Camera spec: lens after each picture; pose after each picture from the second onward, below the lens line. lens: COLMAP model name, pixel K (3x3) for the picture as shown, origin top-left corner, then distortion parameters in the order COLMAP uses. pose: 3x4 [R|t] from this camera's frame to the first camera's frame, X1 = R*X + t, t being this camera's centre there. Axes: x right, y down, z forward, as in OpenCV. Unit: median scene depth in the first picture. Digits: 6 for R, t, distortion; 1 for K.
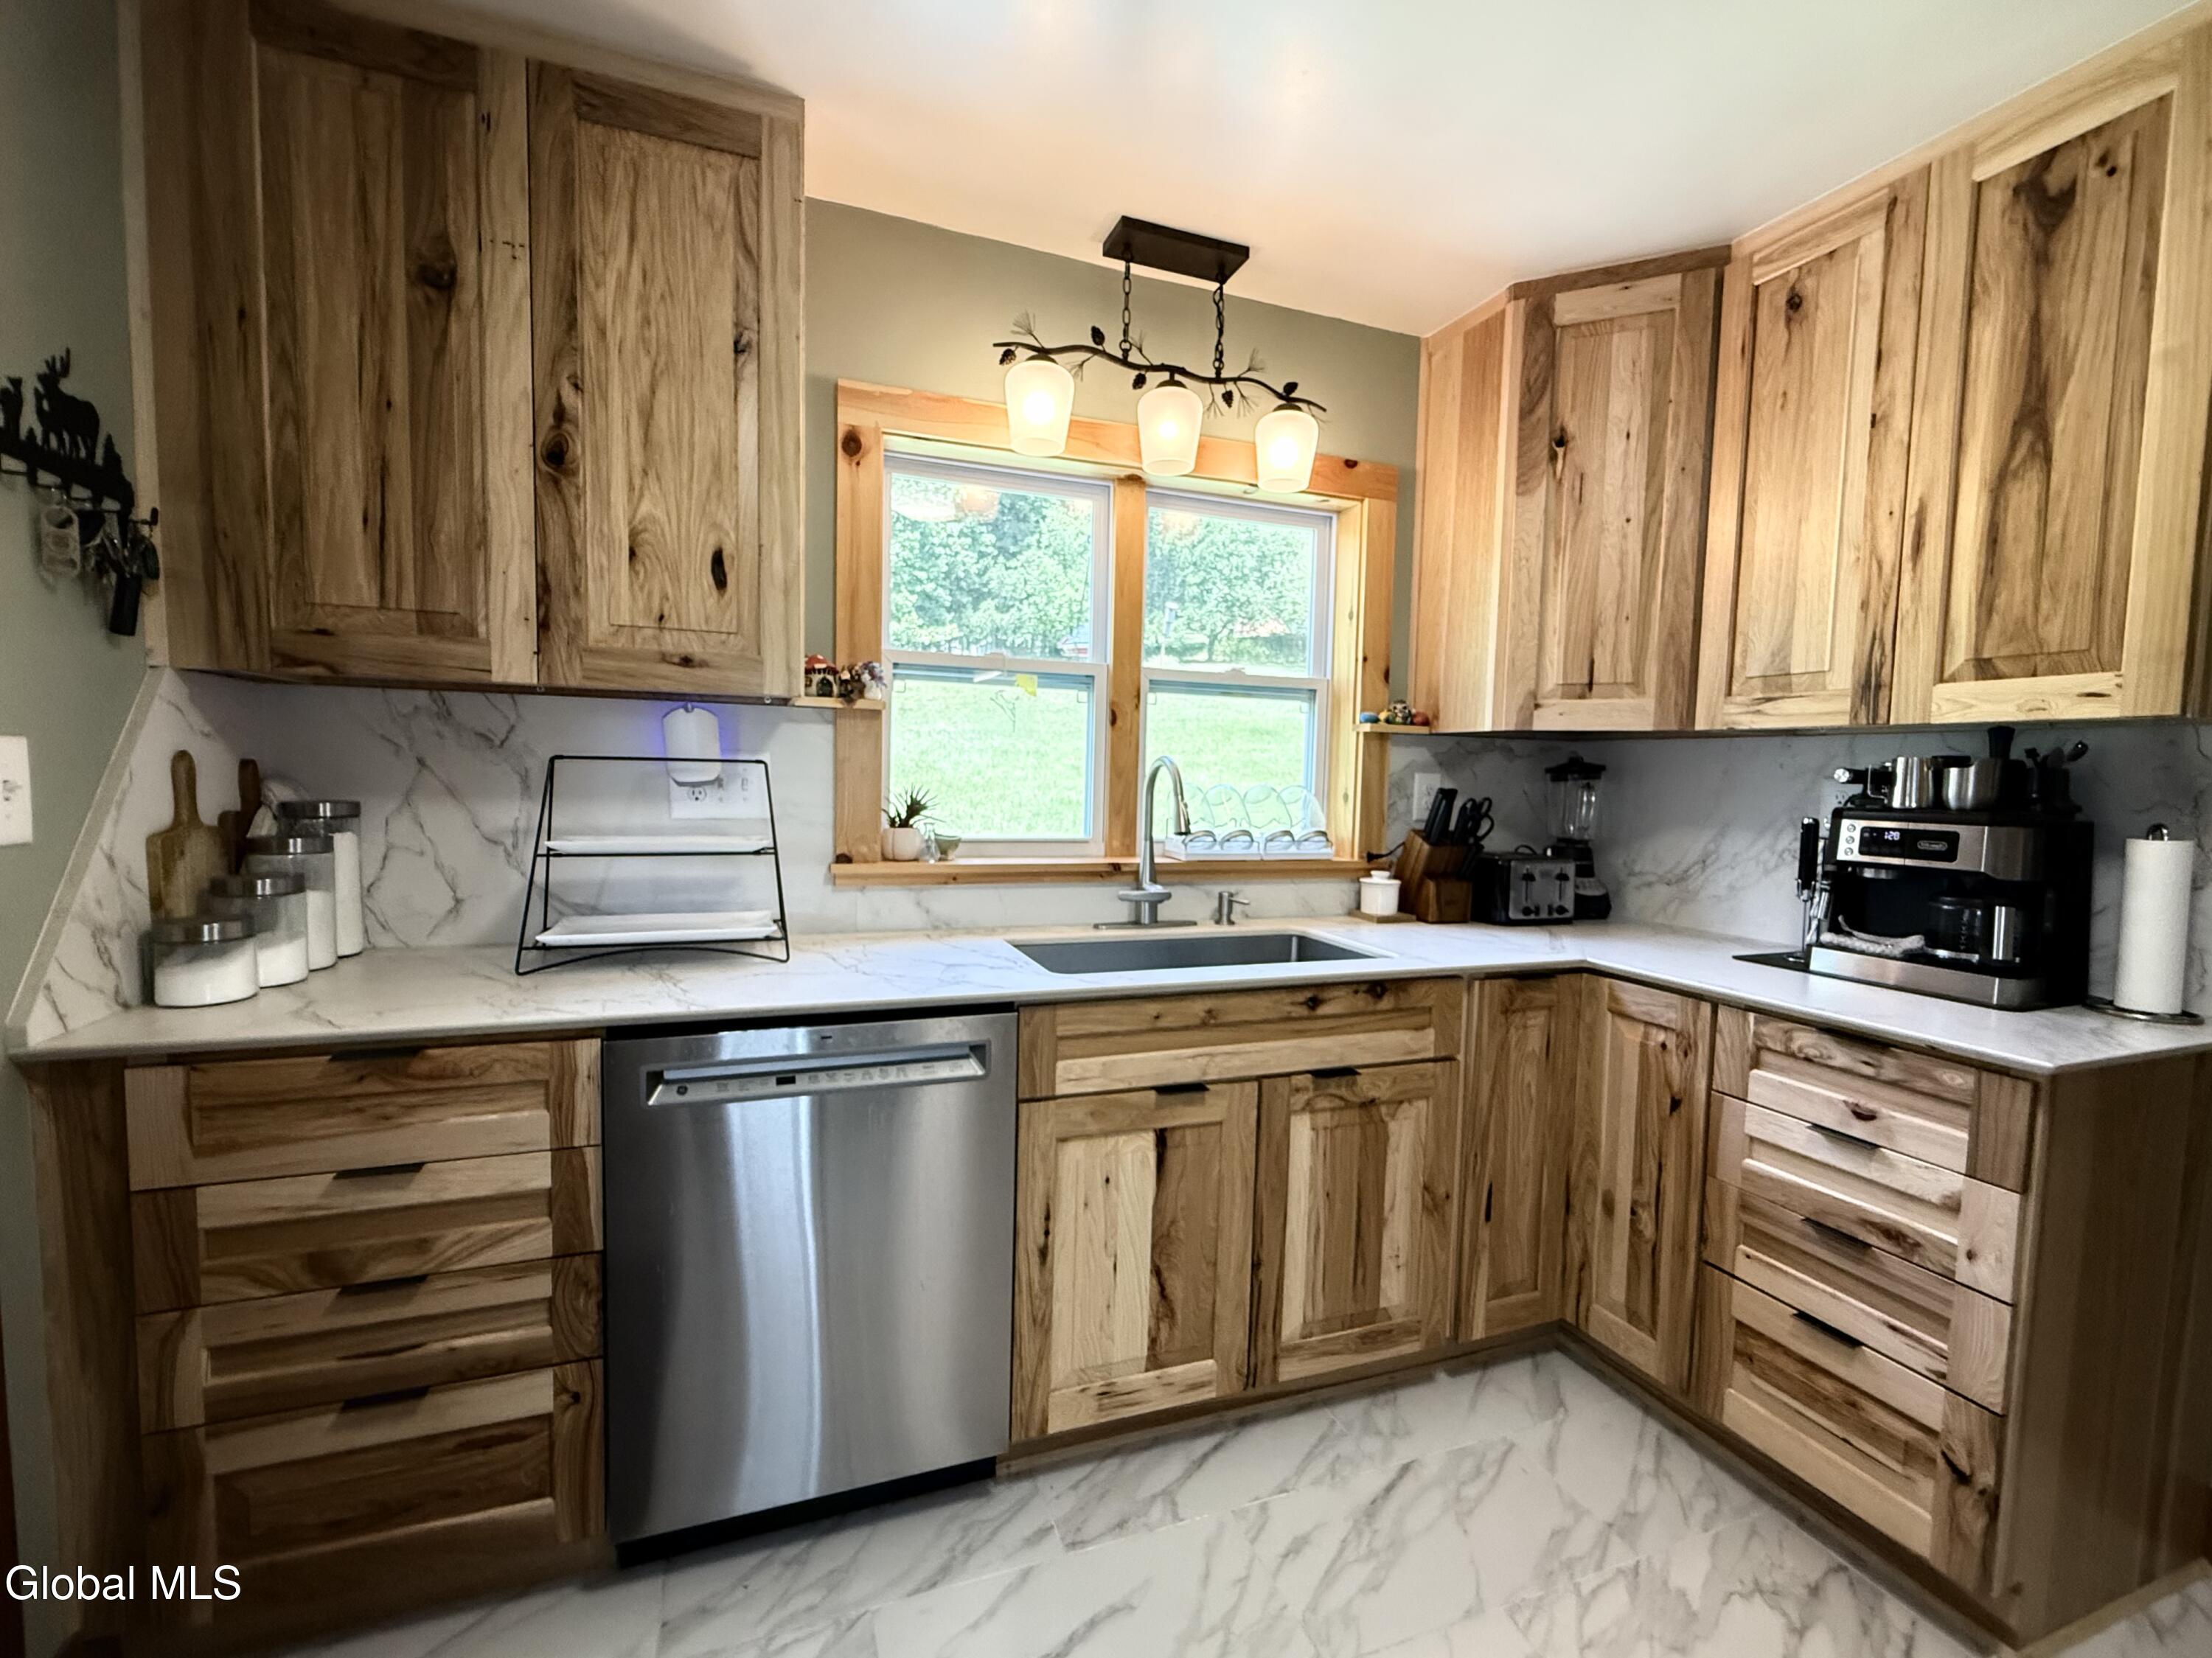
lens RADIAL K [[963.1, 0, 1106.0], [0, 963.1, 829.0], [0, 0, 1]] dist [-0.002404, -0.000366]
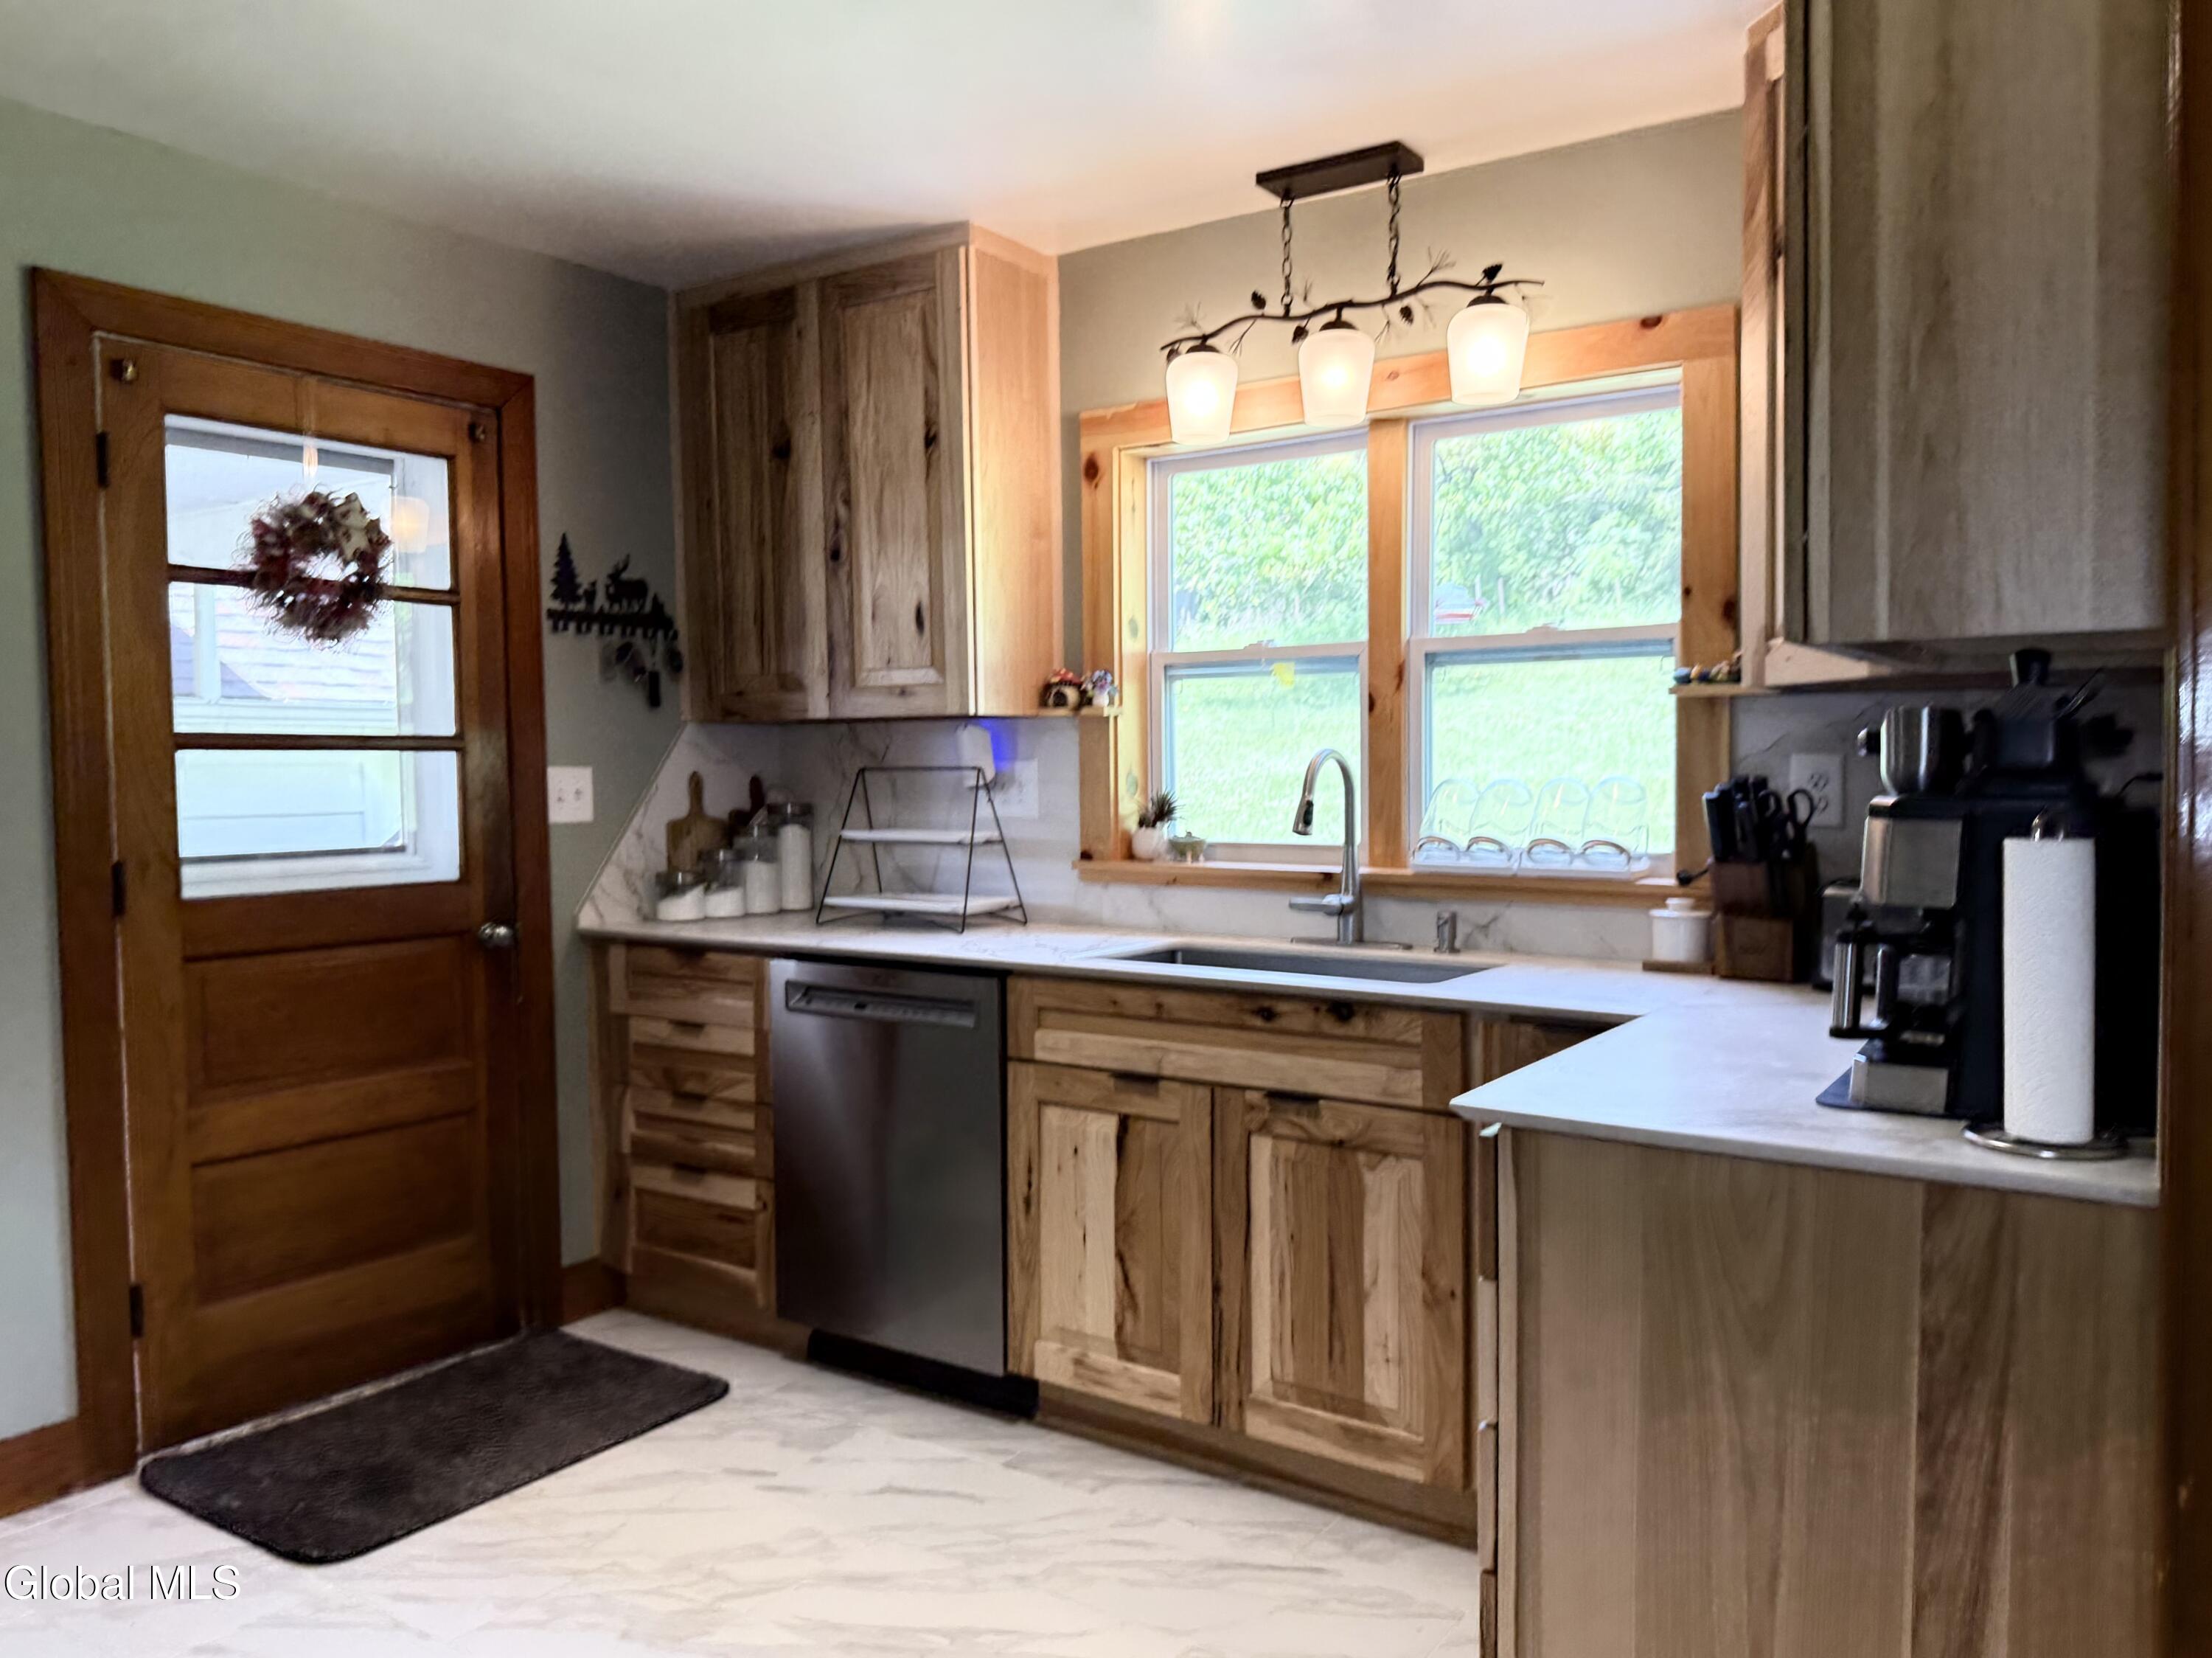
lens RADIAL K [[1639.9, 0, 1106.0], [0, 1639.9, 829.0], [0, 0, 1]] dist [0.070786, -0.002263]
pose [[0.567202, 0.000767, -0.823578, 1.470983], [-0.029226, 0.999388, -0.019197, 0.041687], [0.823060, 0.034958, 0.566878, -0.015073]]
